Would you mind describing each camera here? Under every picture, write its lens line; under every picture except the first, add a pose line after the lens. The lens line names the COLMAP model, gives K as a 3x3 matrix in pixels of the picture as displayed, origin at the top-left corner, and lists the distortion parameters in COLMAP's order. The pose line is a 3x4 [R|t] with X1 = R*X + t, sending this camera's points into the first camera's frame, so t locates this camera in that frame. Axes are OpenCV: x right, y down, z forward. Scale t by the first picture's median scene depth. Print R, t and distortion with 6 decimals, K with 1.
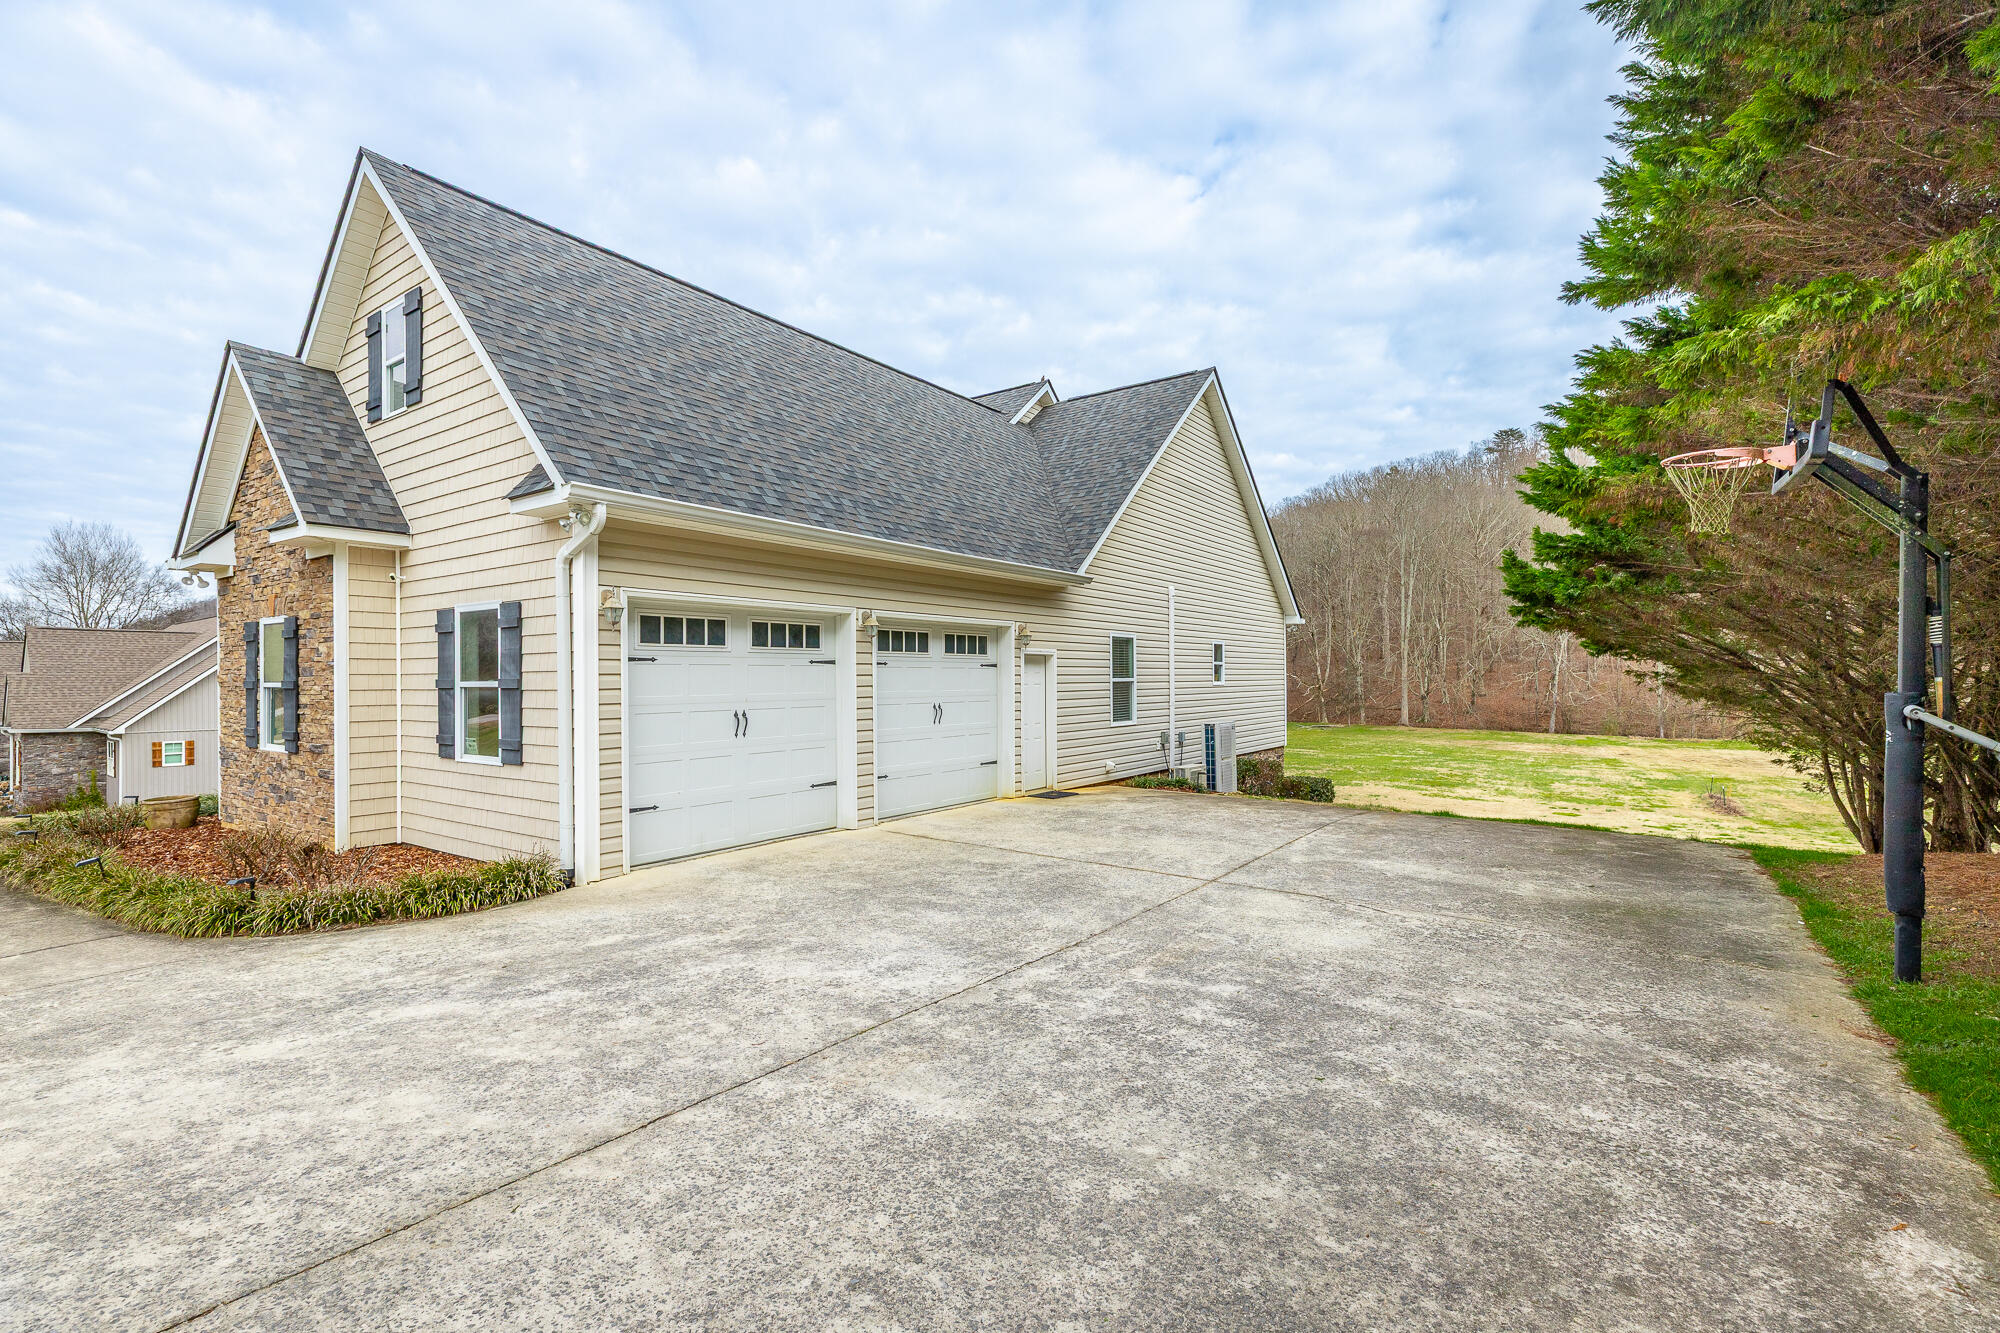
lens RADIAL K [[918.5, 0, 997.7], [0, 918.5, 641.3], [0, 0, 1]] dist [0.009879, -0.002173]
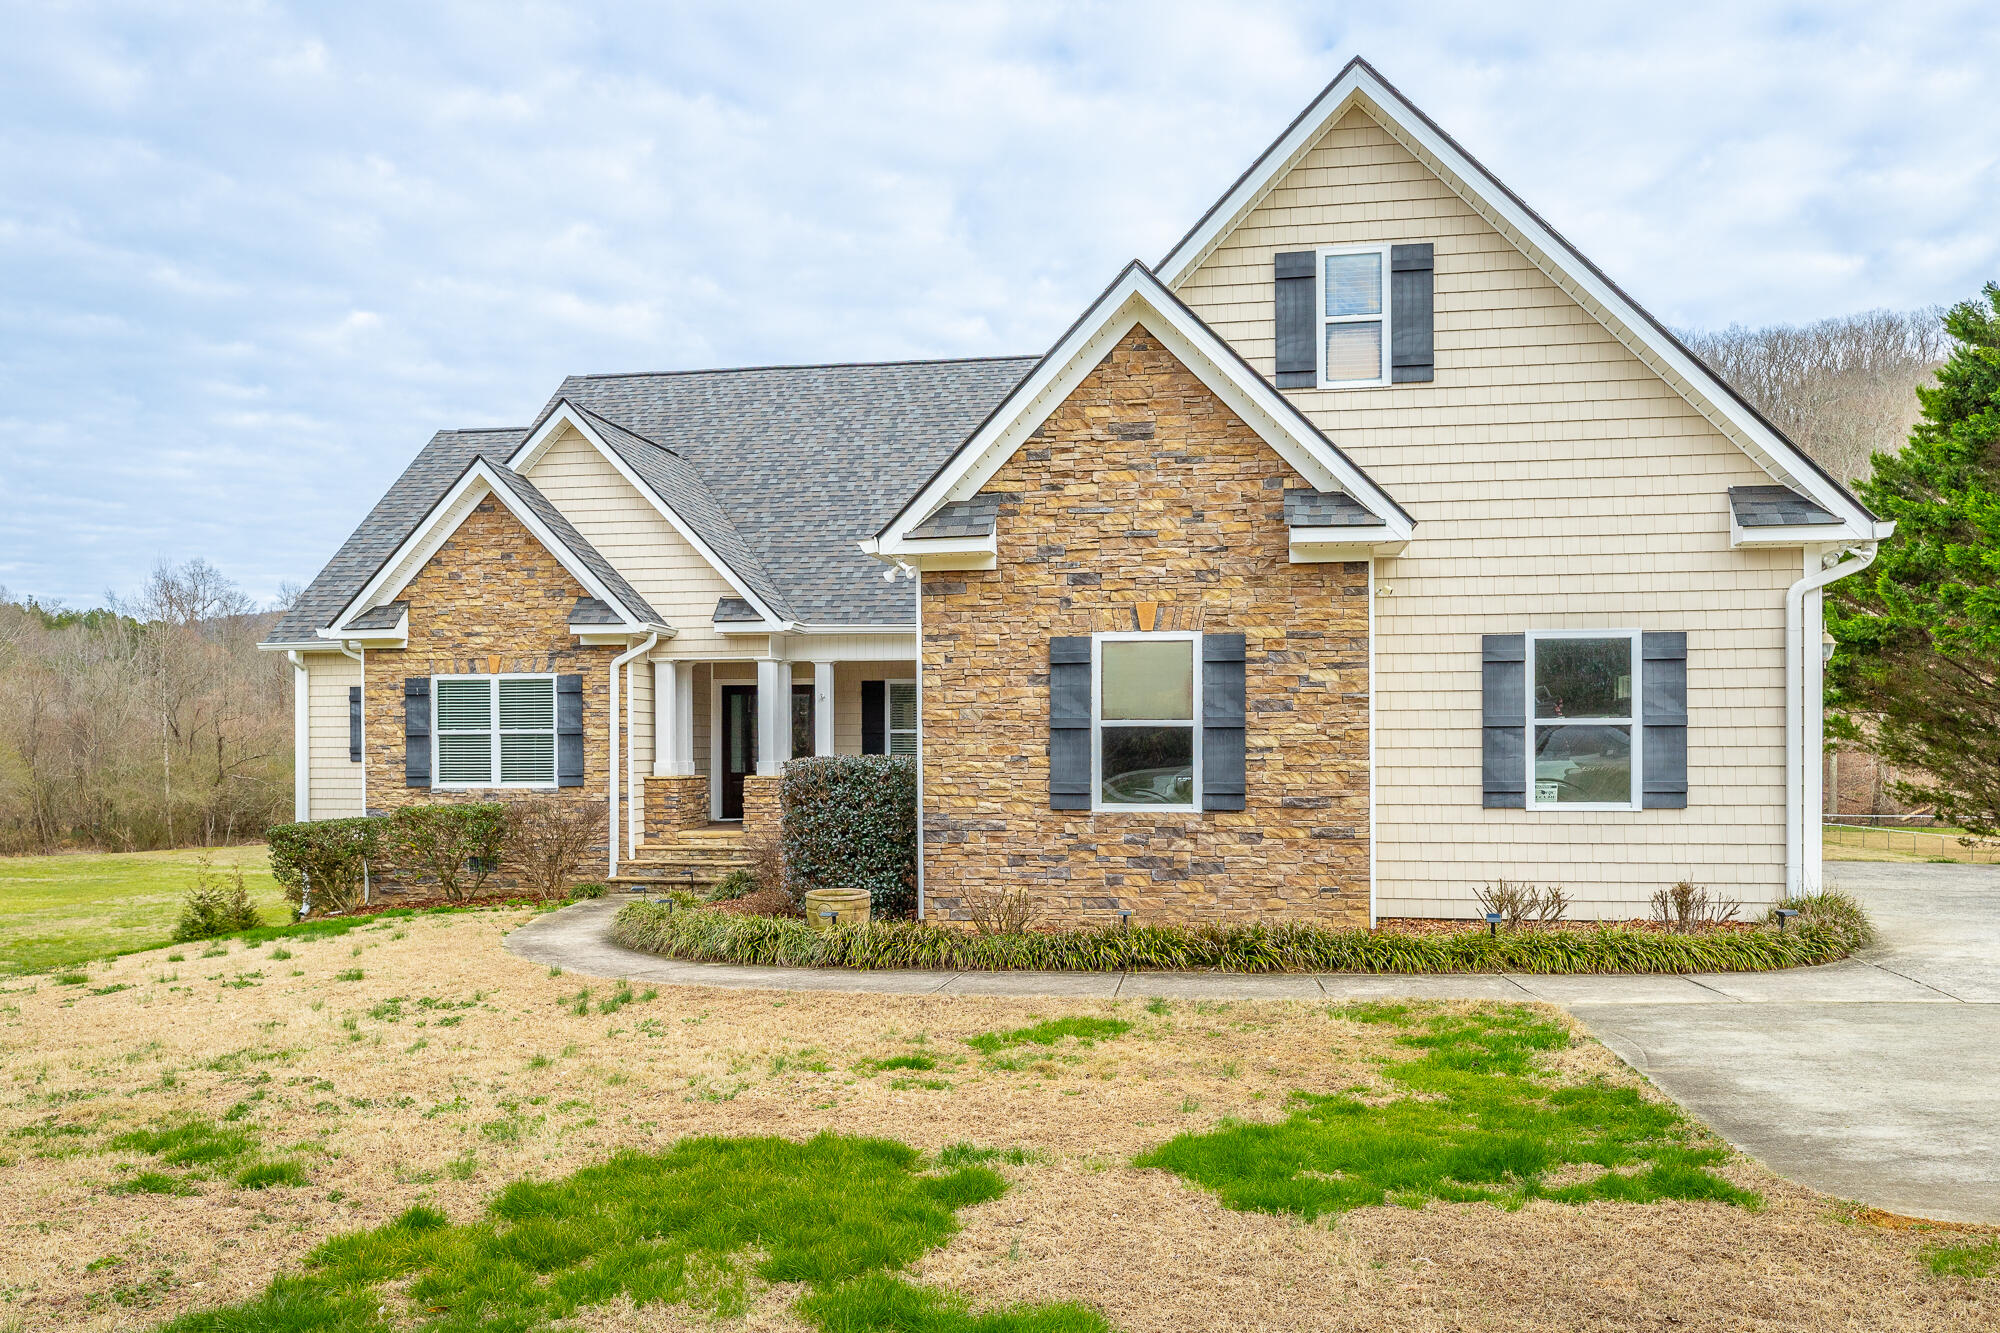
lens RADIAL K [[1643.2, 0, 1014.3], [0, 1643.2, 749.5], [0, 0, 1]] dist [0.010703, -0.009045]
pose [[0.891090, 0.002543, 0.453819, -0.167303], [-0.018478, 0.999358, 0.030681, 0.003287], [-0.453449, -0.035725, 0.890566, -0.015340]]
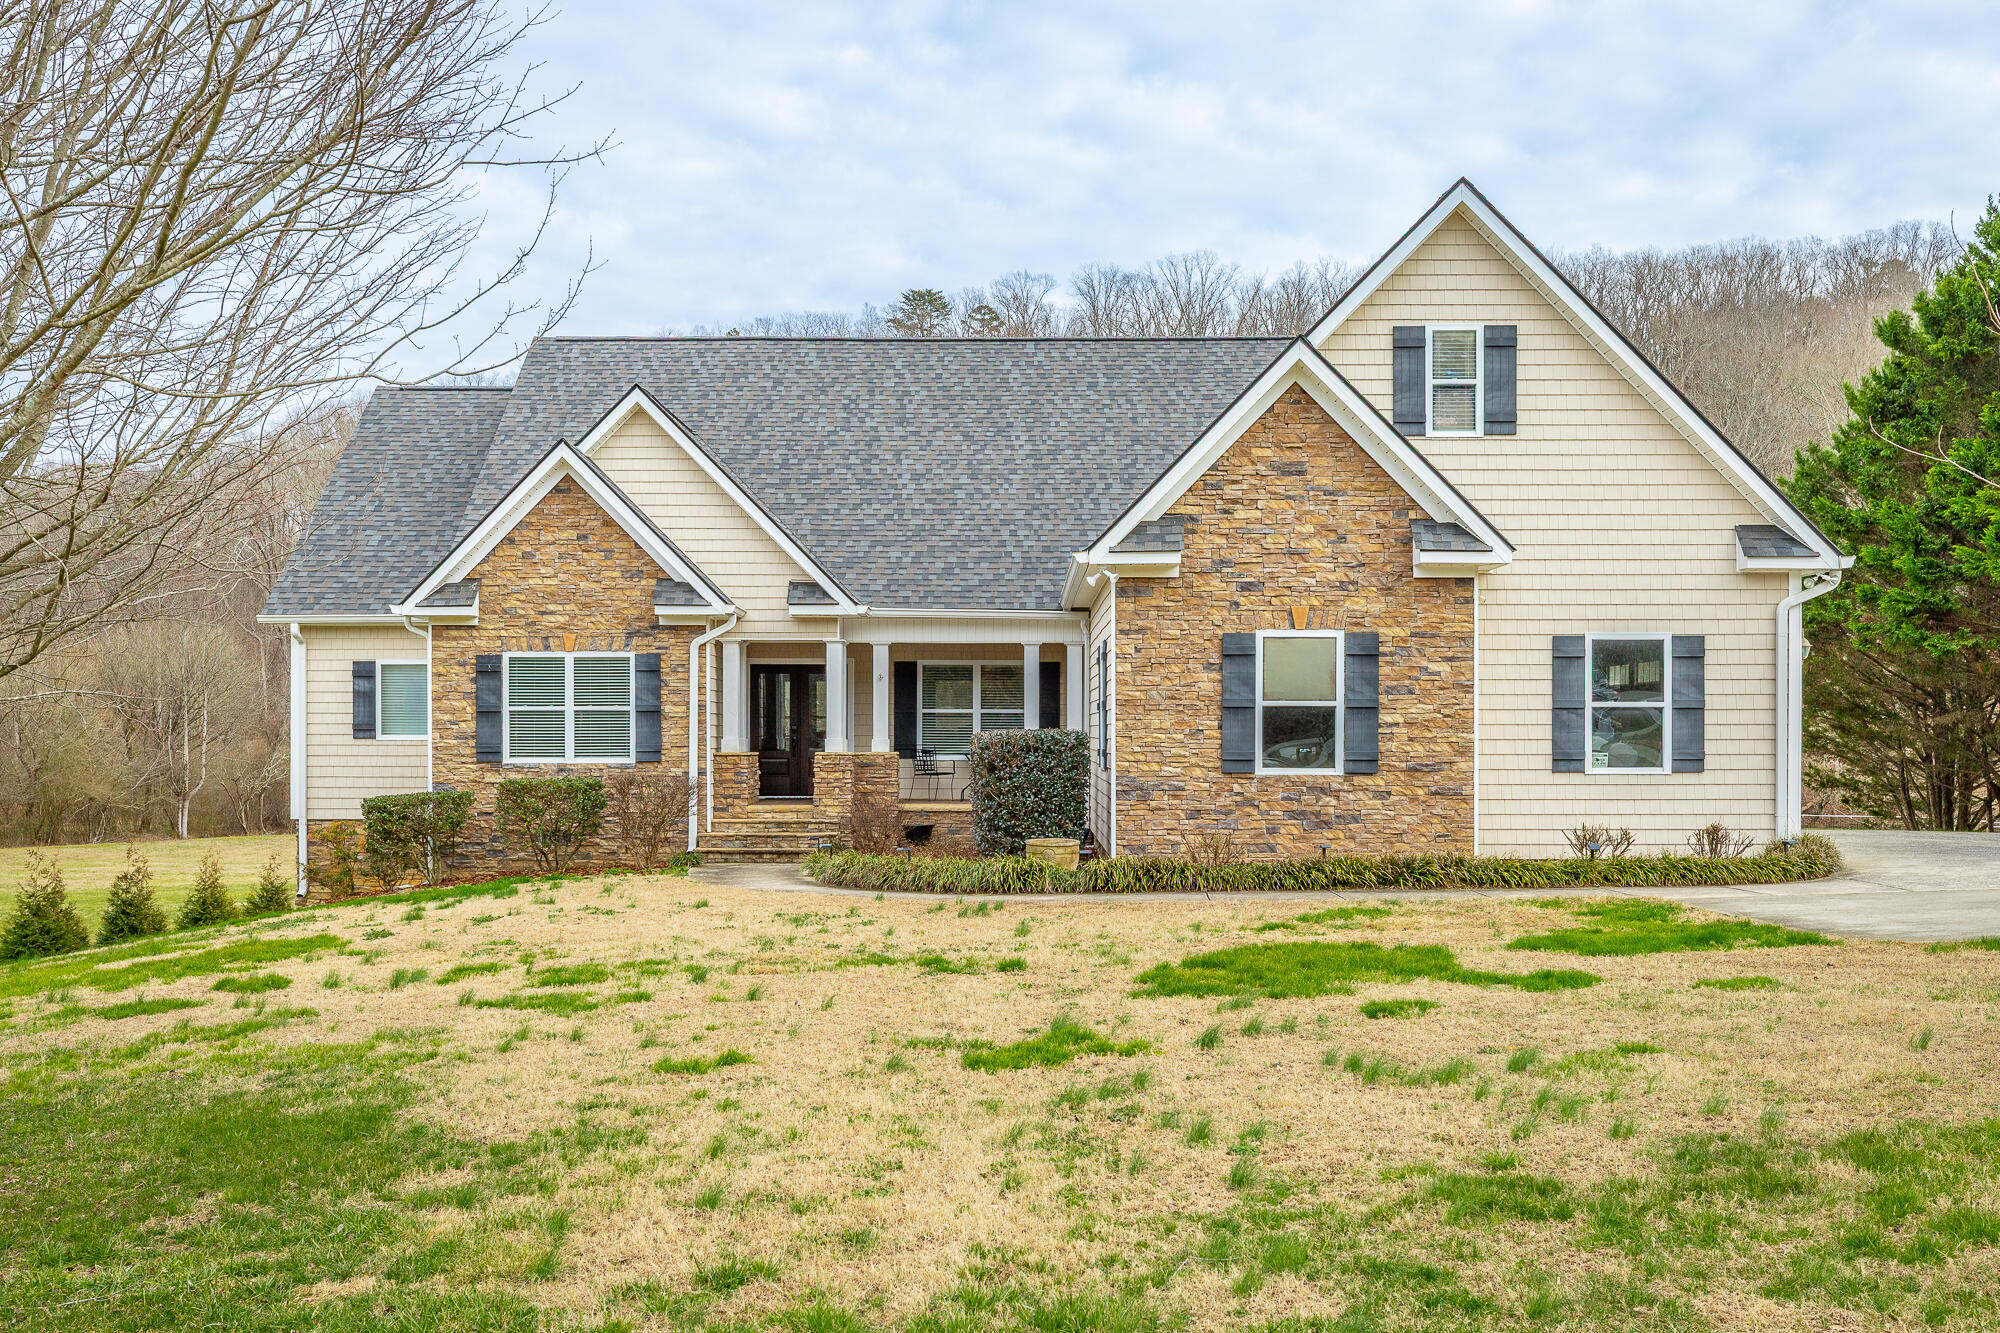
lens RADIAL K [[2141.1, 0, 1055.3], [0, 2141.1, 750.9], [0, 0, 1]] dist [0.000705, 0.000000]
pose [[0.798267, 0.003213, 0.602295, -0.257483], [-0.027583, 0.999132, 0.031228, 0.003837], [-0.601672, -0.041541, 0.797662, -0.065010]]
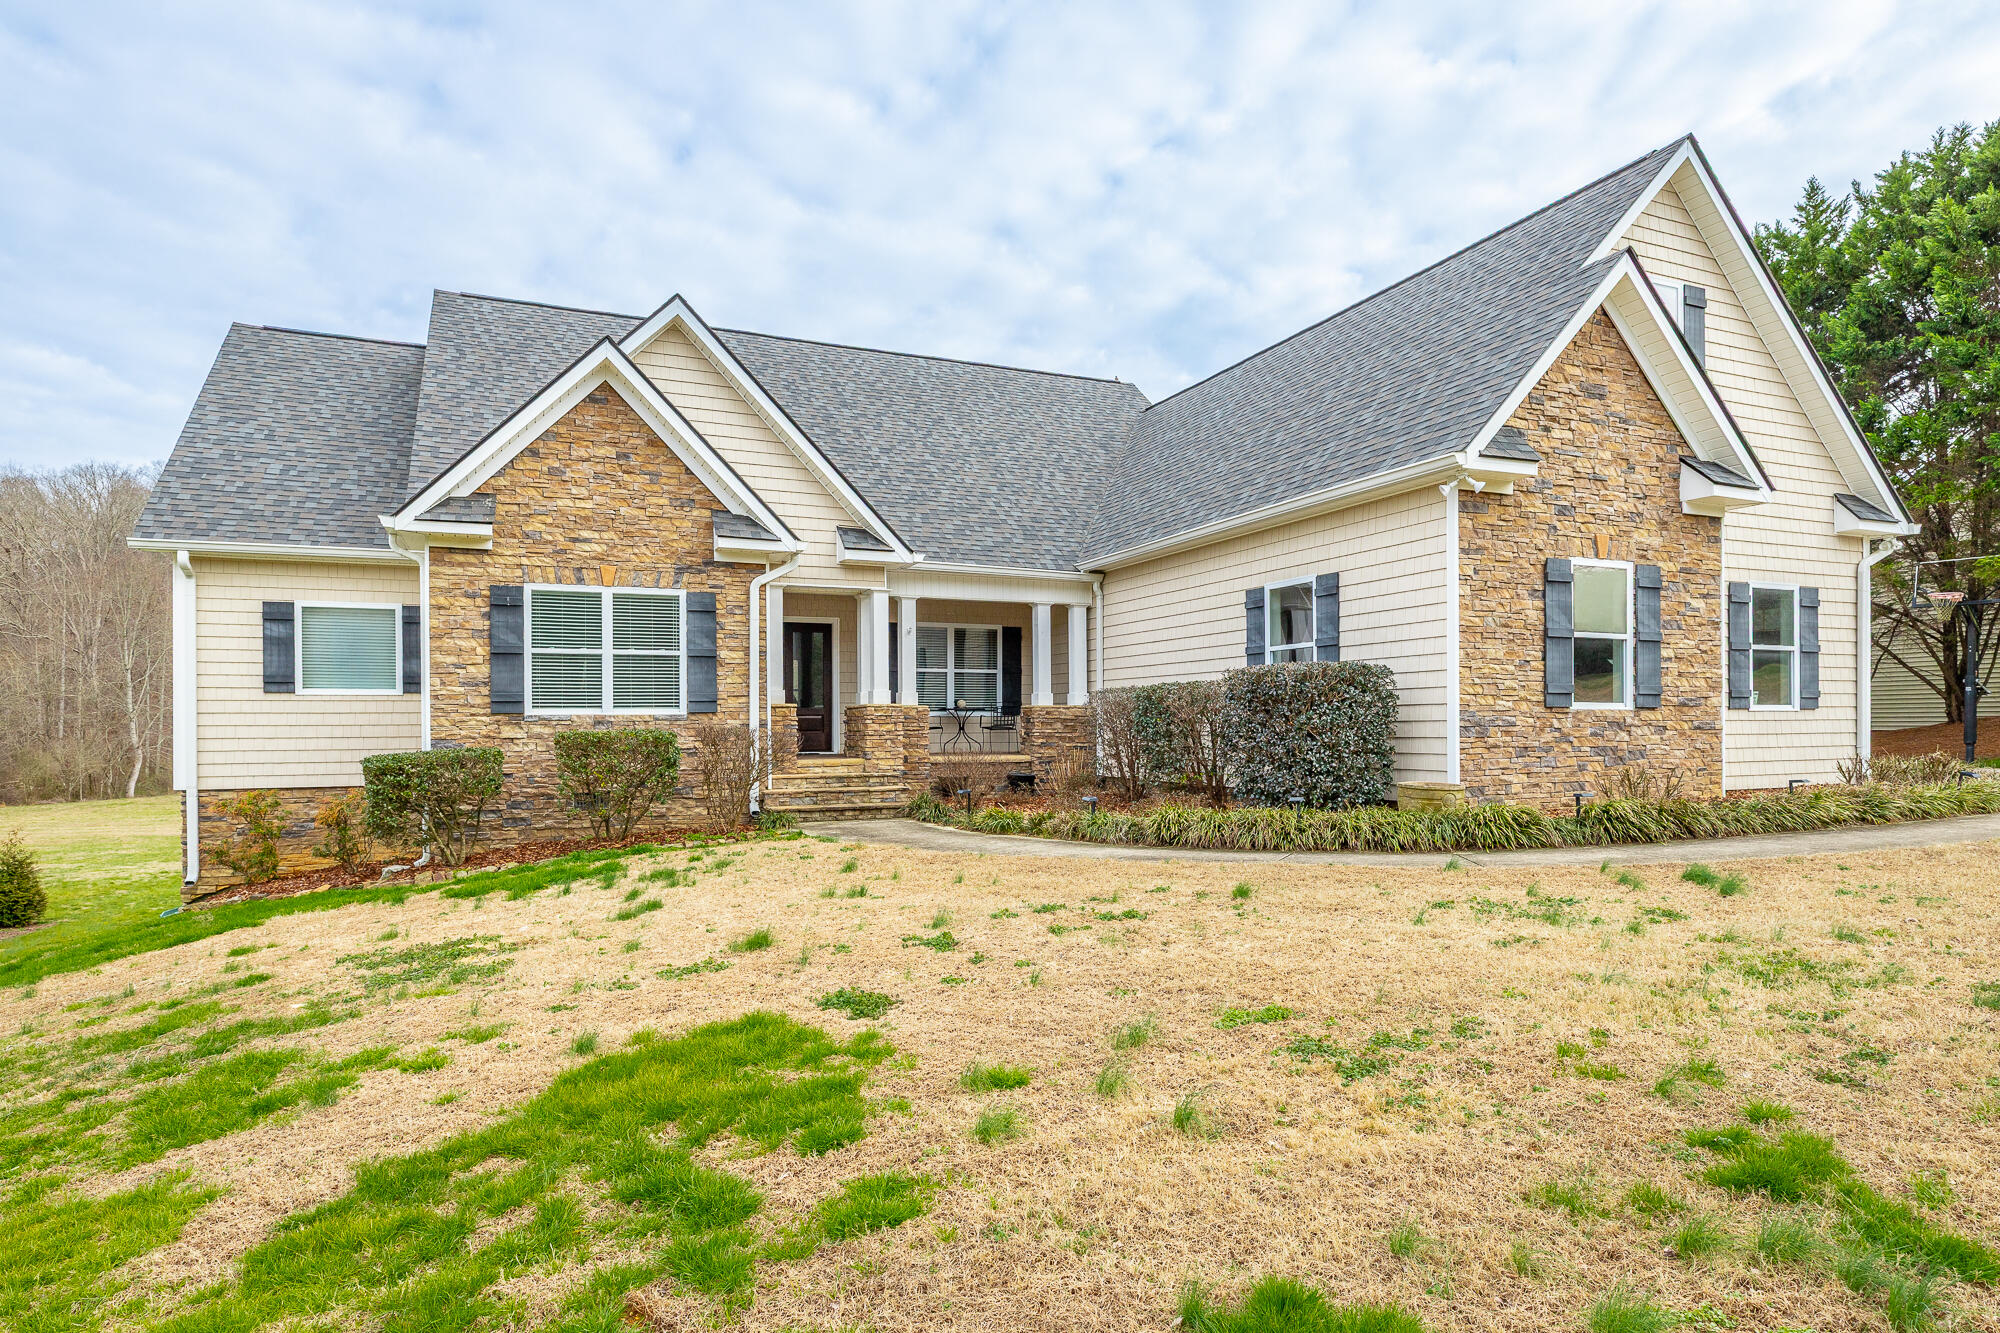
lens RADIAL K [[1168.2, 0, 1045.6], [0, 1168.2, 735.0], [0, 0, 1]] dist [0.000747, -0.001276]
pose [[0.472086, -0.001136, 0.881552, -0.230700], [-0.027586, 0.999490, 0.016060, 0.015838], [-0.881121, -0.031901, 0.471814, 0.105968]]
